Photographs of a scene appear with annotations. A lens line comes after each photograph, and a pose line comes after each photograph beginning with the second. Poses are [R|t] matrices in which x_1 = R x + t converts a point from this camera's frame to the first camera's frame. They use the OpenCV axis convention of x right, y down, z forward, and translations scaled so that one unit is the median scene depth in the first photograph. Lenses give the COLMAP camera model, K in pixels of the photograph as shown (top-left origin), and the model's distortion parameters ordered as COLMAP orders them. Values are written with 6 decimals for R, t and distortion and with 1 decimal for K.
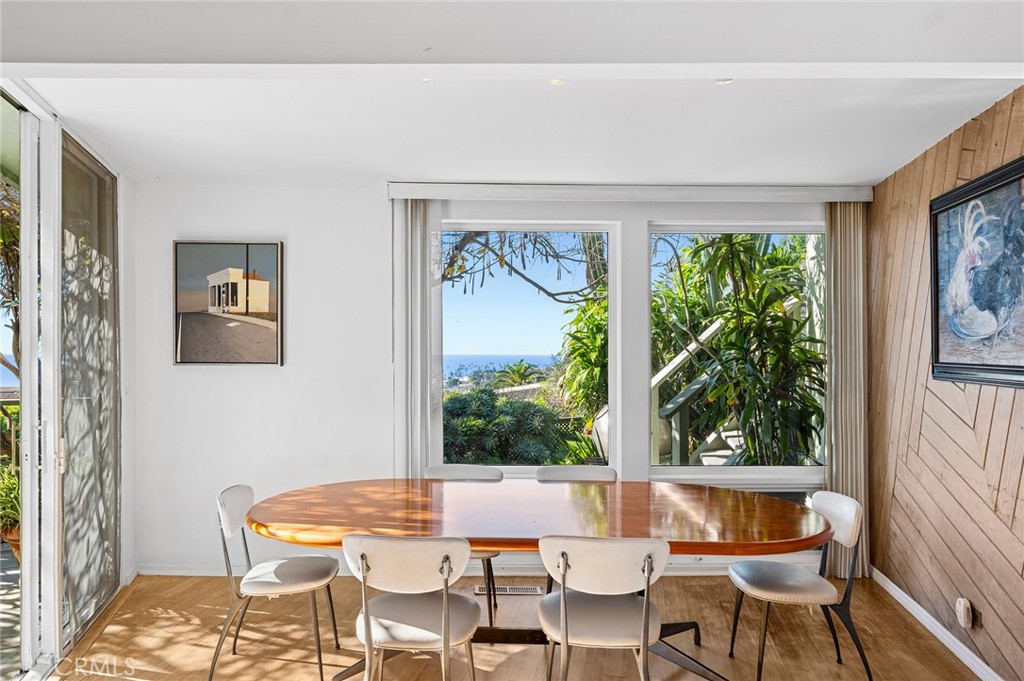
lens RADIAL K [[710.2, 0, 506.9], [0, 710.2, 347.8], [0, 0, 1]] dist [0.007784, 0.002329]
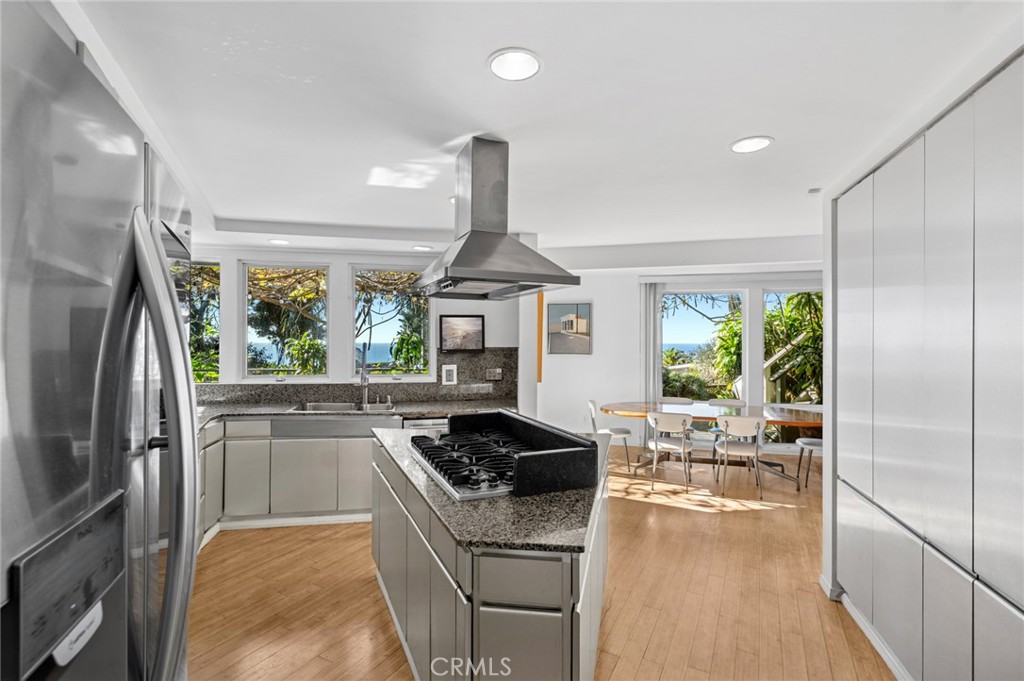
lens RADIAL K [[474.9, 0, 518.7], [0, 474.9, 343.6], [0, 0, 1]] dist [0.002312, 0.000051]
pose [[0.957145, 0.000333, -0.289610, -0.066952], [0.002473, 0.999953, 0.009324, -0.020345], [0.289600, -0.009641, 0.957099, -0.435142]]
